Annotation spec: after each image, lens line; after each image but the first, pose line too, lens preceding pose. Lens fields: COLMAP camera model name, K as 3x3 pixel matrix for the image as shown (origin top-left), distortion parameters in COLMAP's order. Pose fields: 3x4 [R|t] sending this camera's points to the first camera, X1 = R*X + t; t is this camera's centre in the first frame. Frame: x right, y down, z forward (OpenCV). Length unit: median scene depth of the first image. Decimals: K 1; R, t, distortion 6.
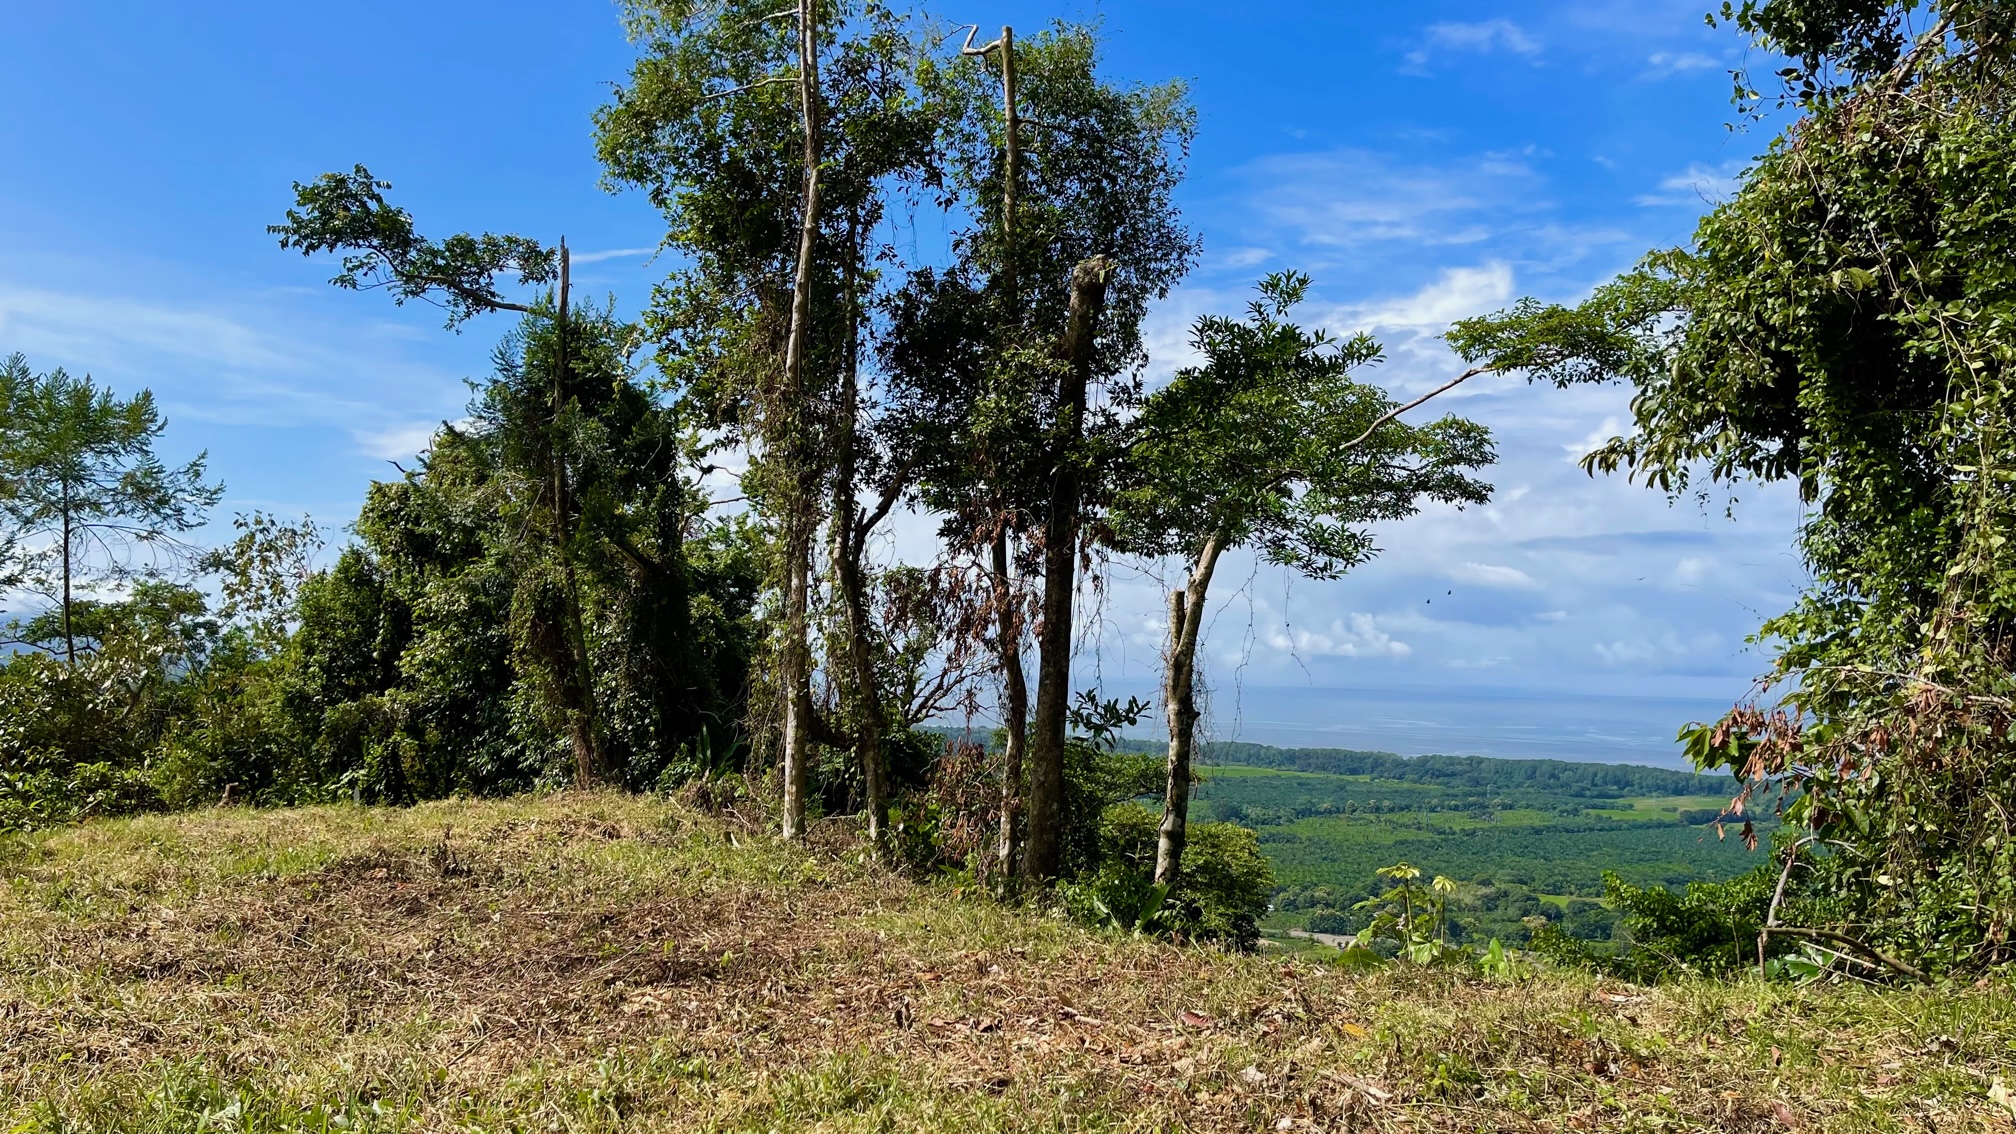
lens RADIAL K [[1520.4, 0, 1008.0], [0, 1520.4, 567.0], [0, 0, 1]] dist [0.052992, -0.052238]
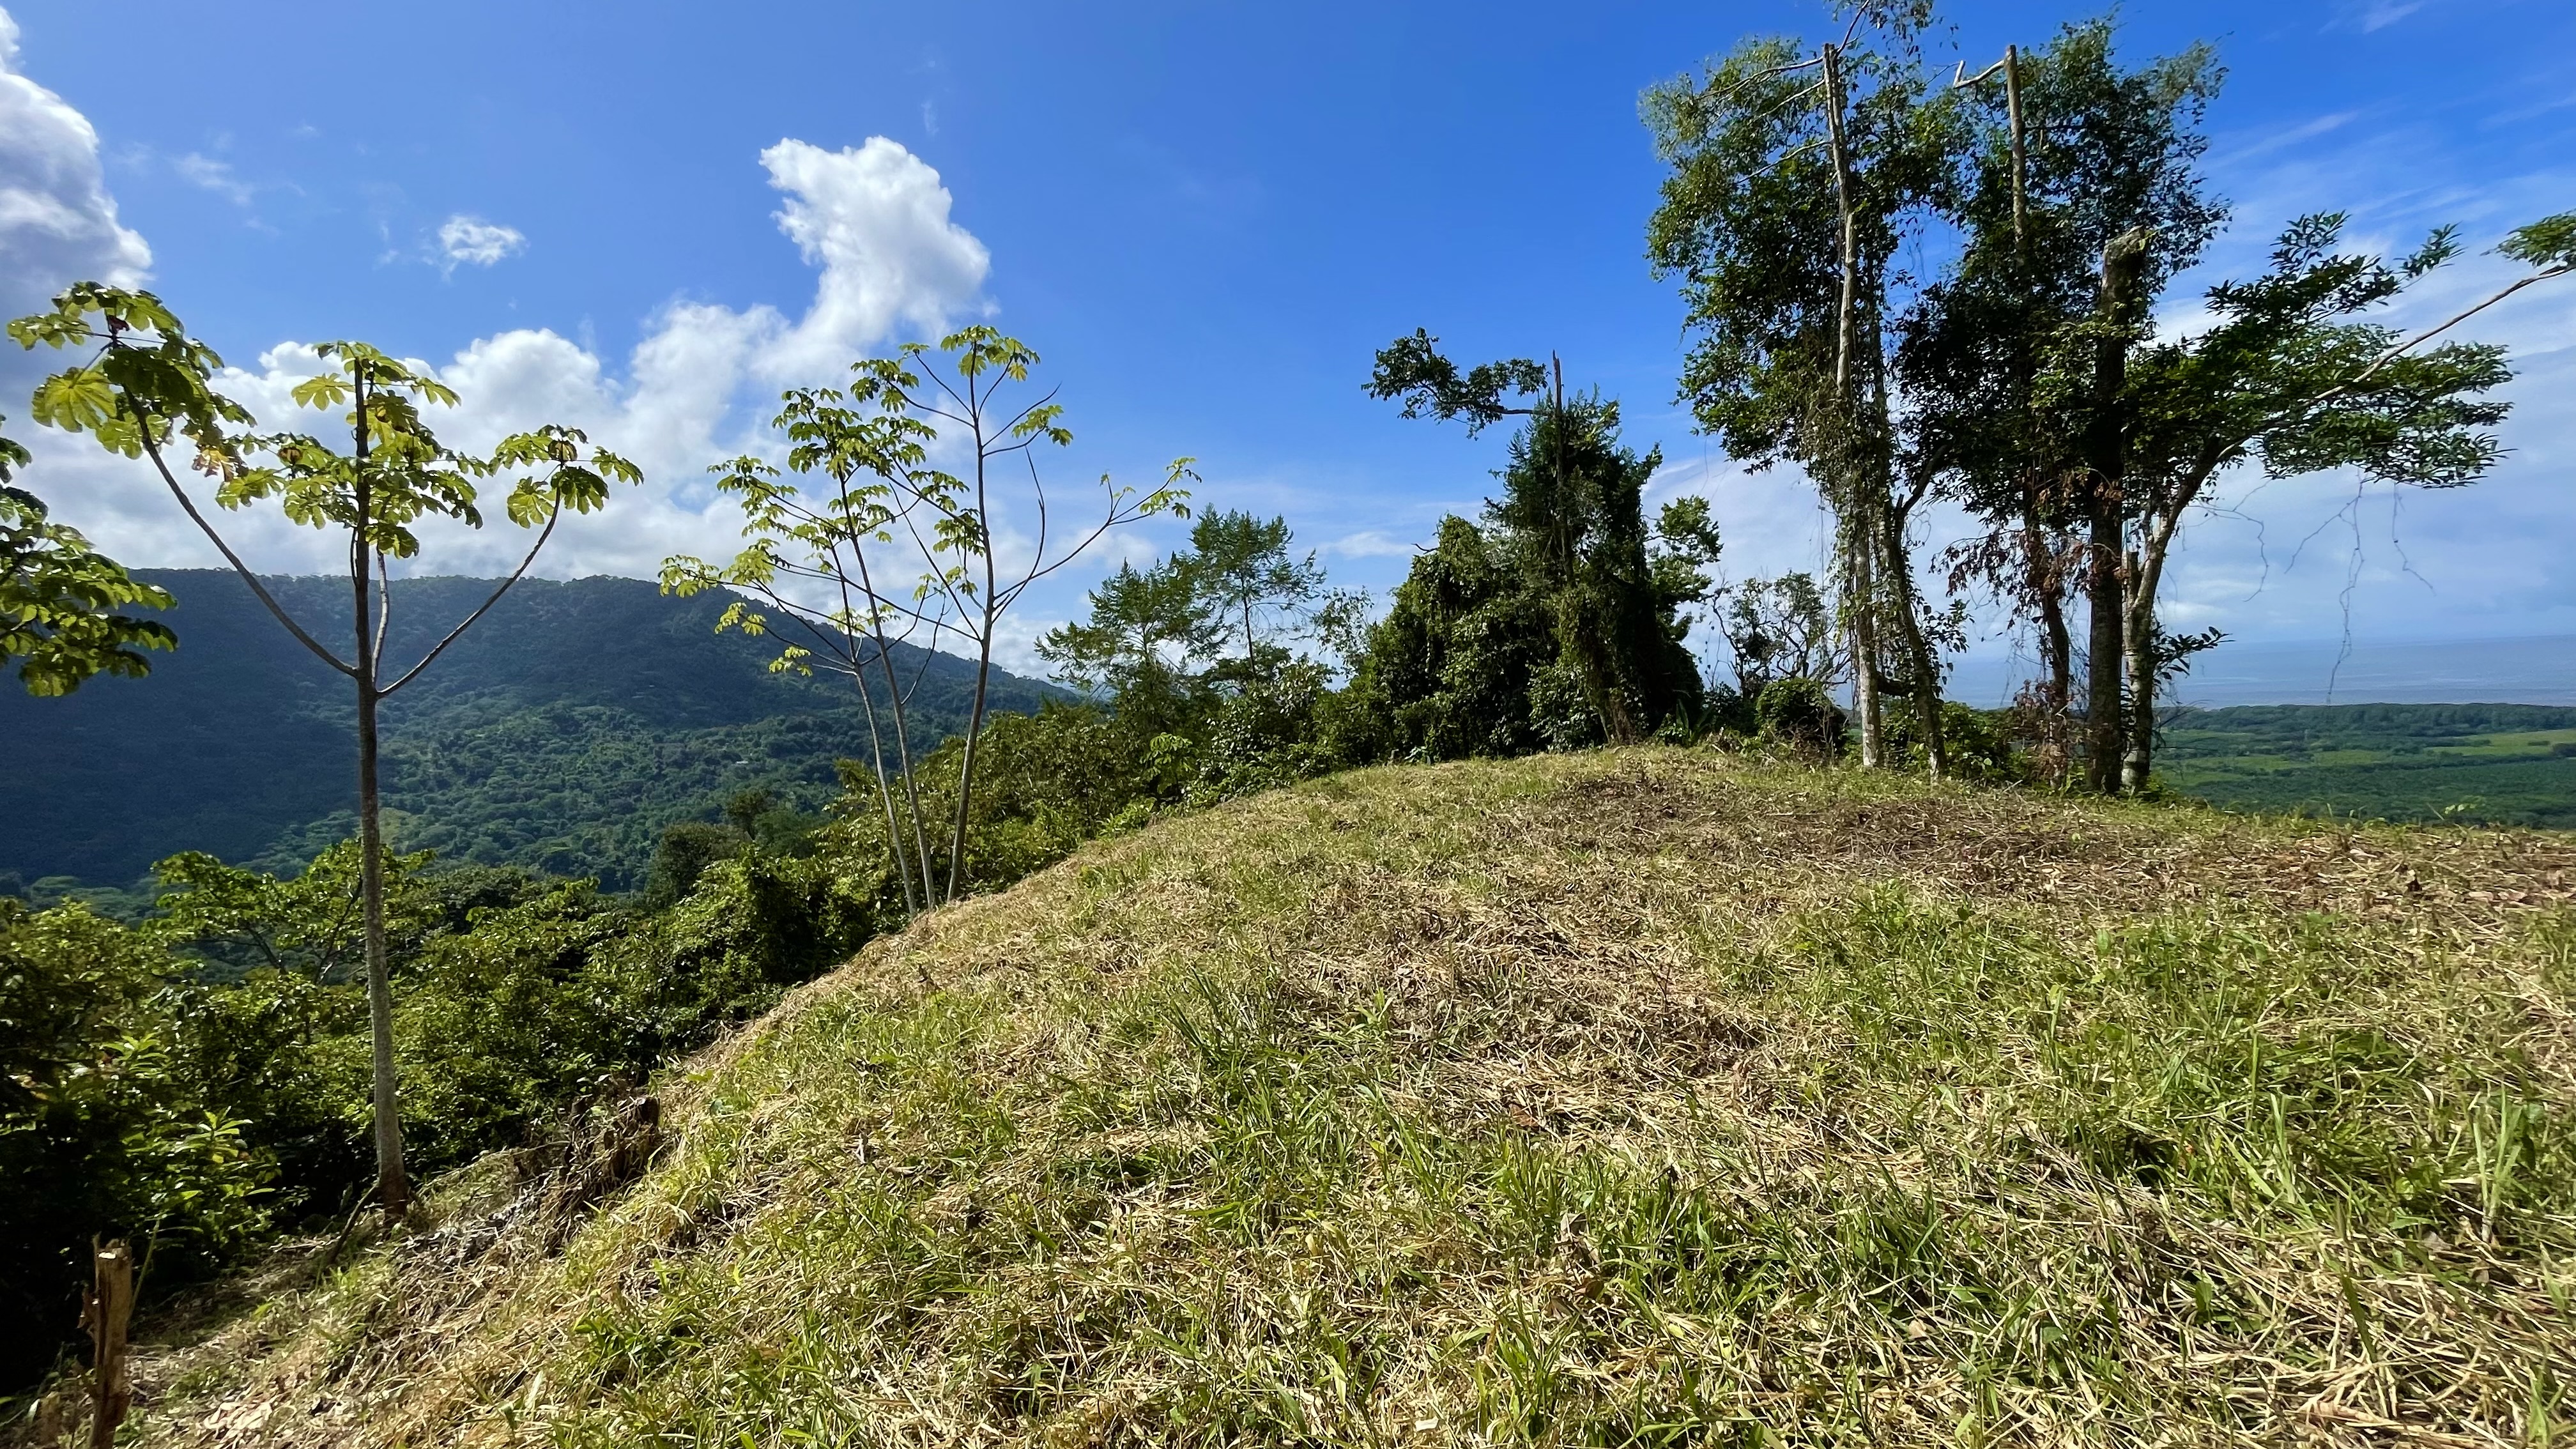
lens RADIAL K [[1032.5, 0, 1259.6], [0, 1032.5, 725.3], [0, 0, 1]] dist [-0.000306, -0.003375]
pose [[0.887789, -0.054910, -0.456963, -0.128270], [0.102606, 0.991483, 0.080204, 0.016548], [0.448667, -0.118091, 0.885862, 0.022347]]
